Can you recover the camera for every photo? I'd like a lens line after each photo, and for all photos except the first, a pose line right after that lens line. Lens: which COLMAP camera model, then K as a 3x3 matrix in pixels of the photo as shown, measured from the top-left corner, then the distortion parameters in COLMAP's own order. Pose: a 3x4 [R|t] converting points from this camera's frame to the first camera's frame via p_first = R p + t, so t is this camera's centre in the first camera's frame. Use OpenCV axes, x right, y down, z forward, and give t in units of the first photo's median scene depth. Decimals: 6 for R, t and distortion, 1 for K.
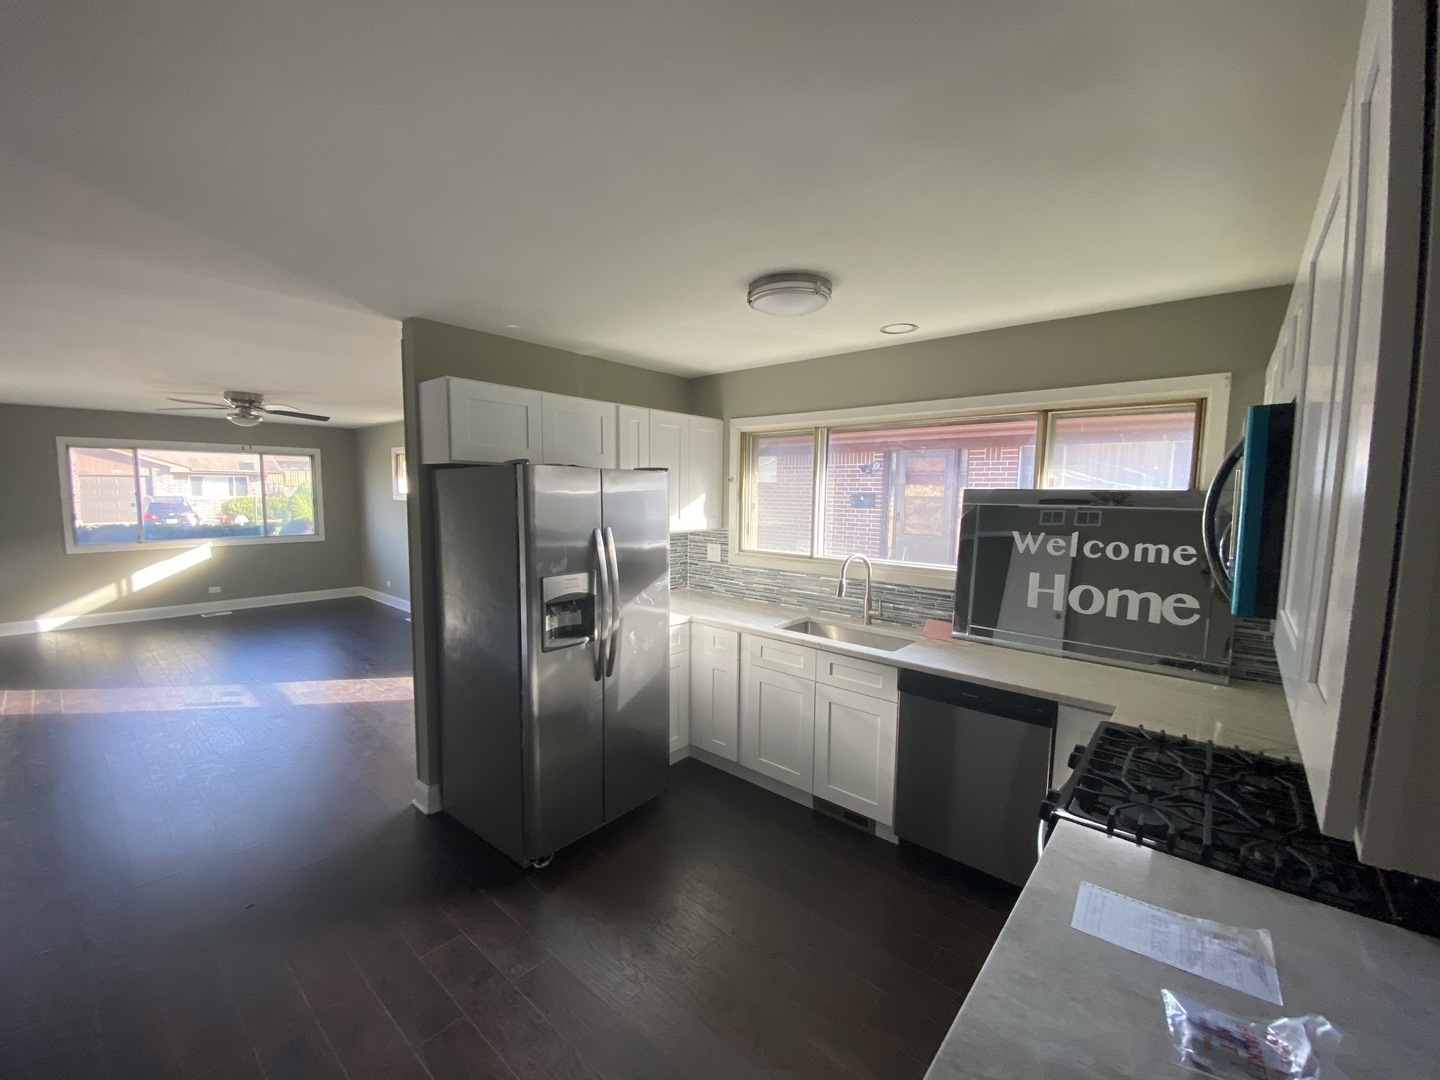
lens RADIAL K [[582.8, 0, 711.1], [0, 582.8, 549.5], [0, 0, 1]] dist [0.011668, -0.015908]
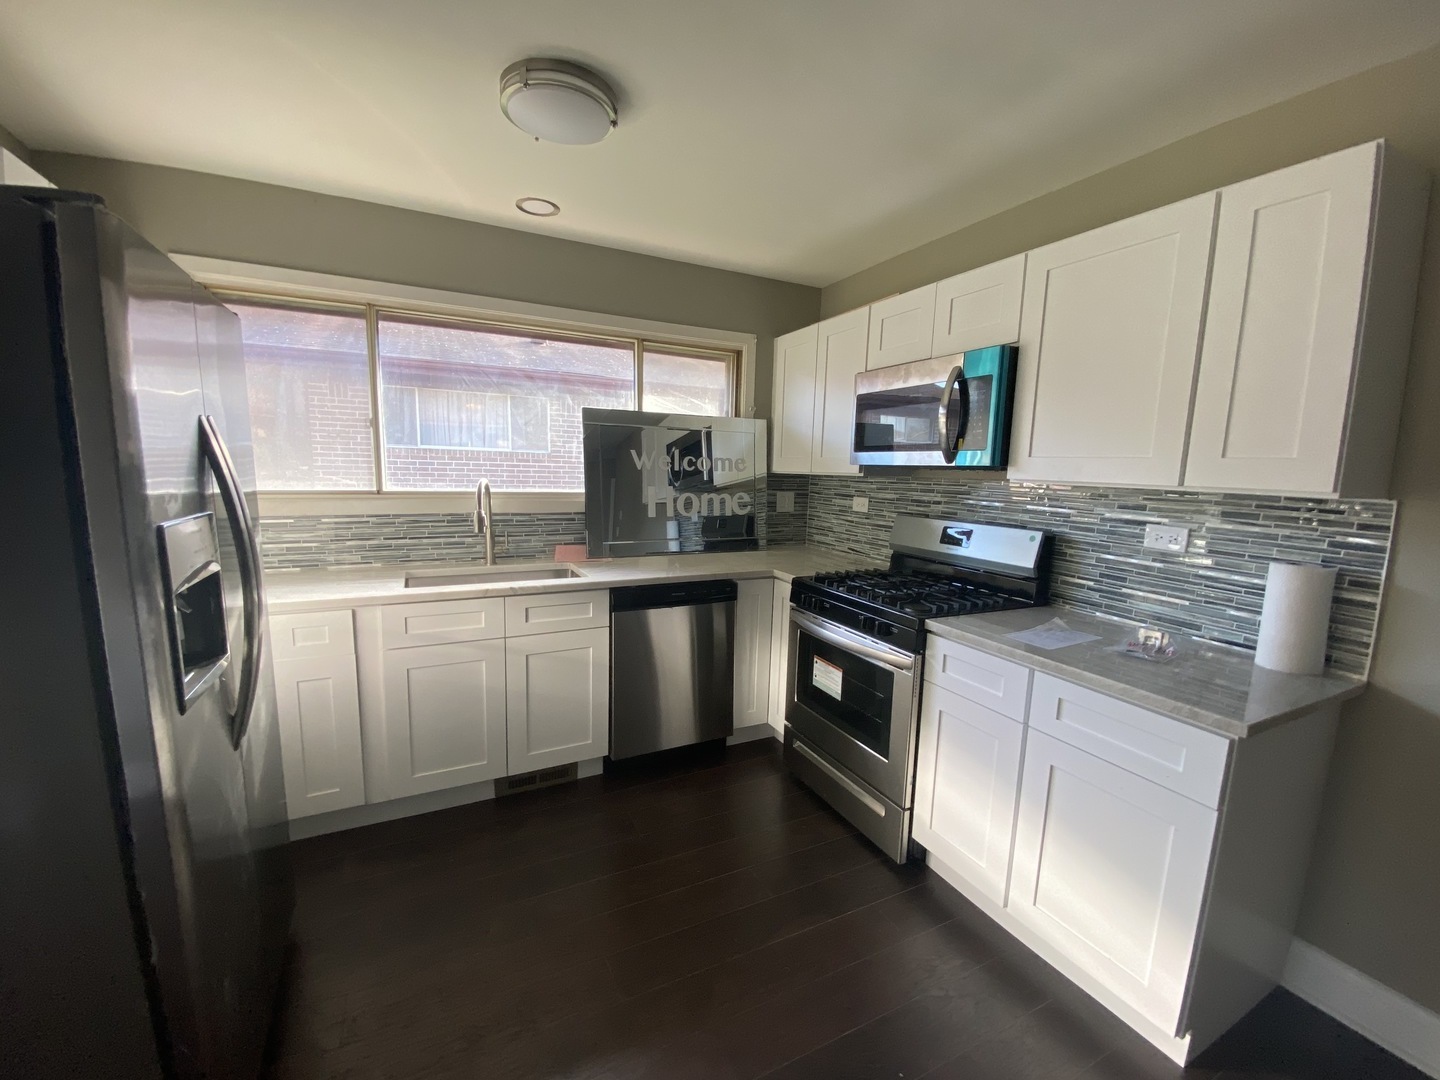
lens RADIAL K [[582.8, 0, 711.1], [0, 582.8, 549.5], [0, 0, 1]] dist [0.011668, -0.015908]
pose [[0.377881, -0.136039, 0.915805, -0.438489], [0.071435, 0.990482, 0.117657, 0.034966], [-0.923094, 0.020960, 0.384002, 0.443793]]
